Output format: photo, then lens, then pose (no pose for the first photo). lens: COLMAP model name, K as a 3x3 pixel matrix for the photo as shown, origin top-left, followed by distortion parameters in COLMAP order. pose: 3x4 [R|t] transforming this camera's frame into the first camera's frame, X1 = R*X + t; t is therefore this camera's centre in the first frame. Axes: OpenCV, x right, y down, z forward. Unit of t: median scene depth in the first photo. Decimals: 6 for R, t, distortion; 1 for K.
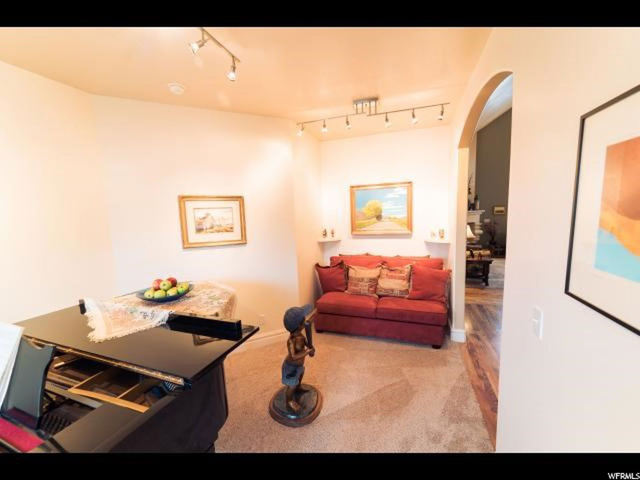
lens RADIAL K [[257.8, 0, 319.7], [0, 257.8, 242.3], [0, 0, 1]] dist [-0.000470, -0.000421]
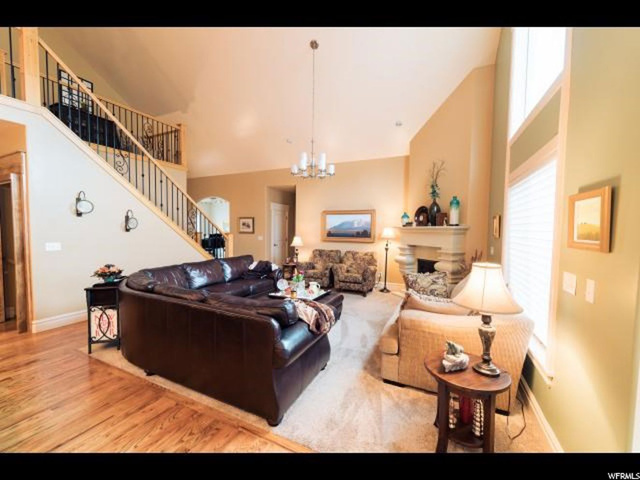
lens RADIAL K [[257.8, 0, 319.7], [0, 257.8, 242.3], [0, 0, 1]] dist [-0.000470, -0.000421]
pose [[-0.086999, 0.087026, -0.992400, 0.779510], [-0.125613, 0.987268, 0.097588, -0.073107], [0.988257, 0.133148, -0.074959, 0.528548]]
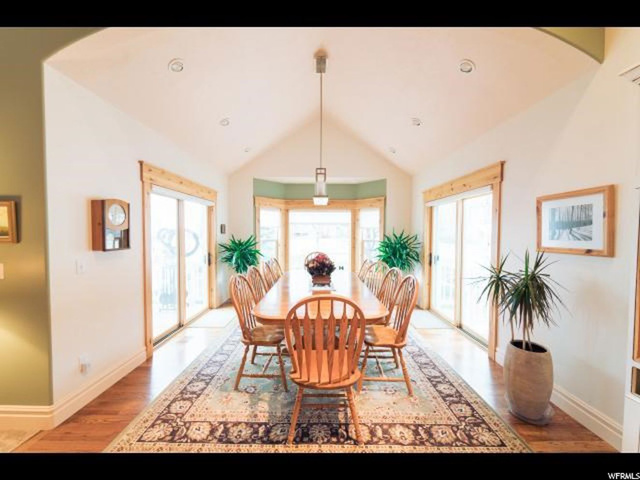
lens RADIAL K [[257.8, 0, 319.7], [0, 257.8, 242.3], [0, 0, 1]] dist [-0.000470, -0.000421]
pose [[0.933726, 0.028427, 0.356857, 0.788443], [0.002502, 0.996300, -0.085911, -0.060436], [-0.357979, 0.081110, 0.930200, 0.427438]]
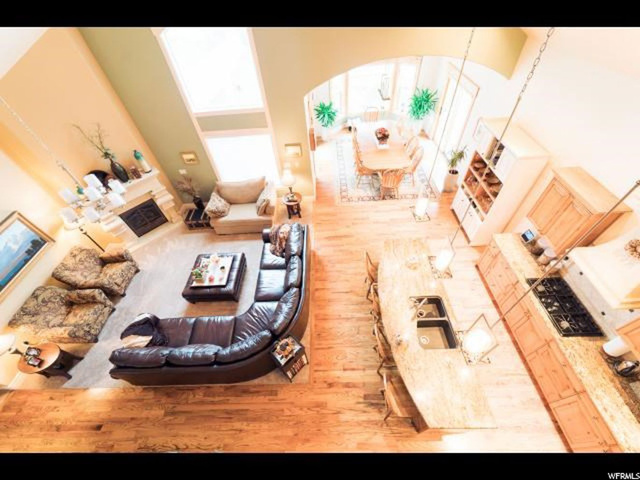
lens RADIAL K [[257.8, 0, 319.7], [0, 257.8, 242.3], [0, 0, 1]] dist [-0.000470, -0.000421]
pose [[0.935454, -0.283576, 0.210977, 0.565212], [0.079311, 0.750097, 0.656555, -0.266544], [-0.344436, -0.597444, 0.724172, 0.166121]]
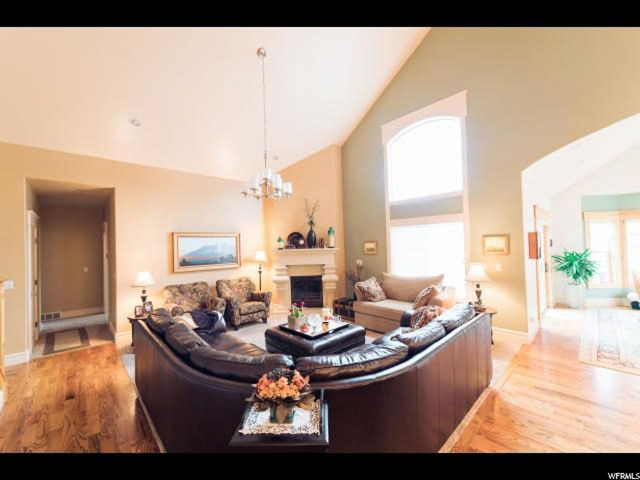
lens RADIAL K [[257.8, 0, 319.7], [0, 257.8, 242.3], [0, 0, 1]] dist [-0.000470, -0.000421]
pose [[0.894637, 0.005492, -0.446760, 0.613022], [-0.058260, 0.992821, -0.104461, -0.041349], [0.442979, 0.119482, 0.888535, 0.229199]]
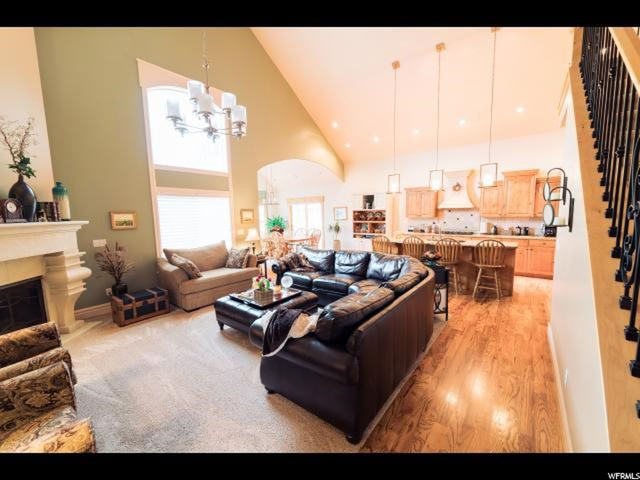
lens RADIAL K [[257.8, 0, 319.7], [0, 257.8, 242.3], [0, 0, 1]] dist [-0.000470, -0.000421]
pose [[0.314343, -0.077076, 0.946175, 0.238697], [0.121427, 0.991776, 0.040449, -0.039884], [-0.941512, 0.102176, 0.321117, 0.340372]]
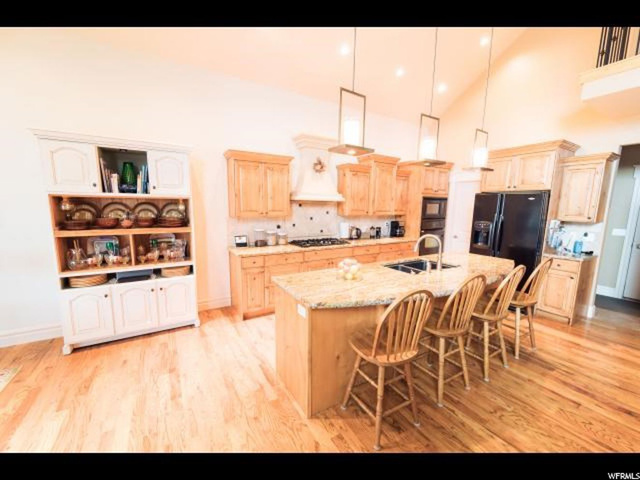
lens RADIAL K [[257.8, 0, 319.7], [0, 257.8, 242.3], [0, 0, 1]] dist [-0.000470, -0.000421]
pose [[-0.781619, -0.064175, 0.620446, 0.651412], [0.089624, 0.972817, 0.213528, -0.074251], [-0.617284, 0.222504, -0.754621, 0.498702]]
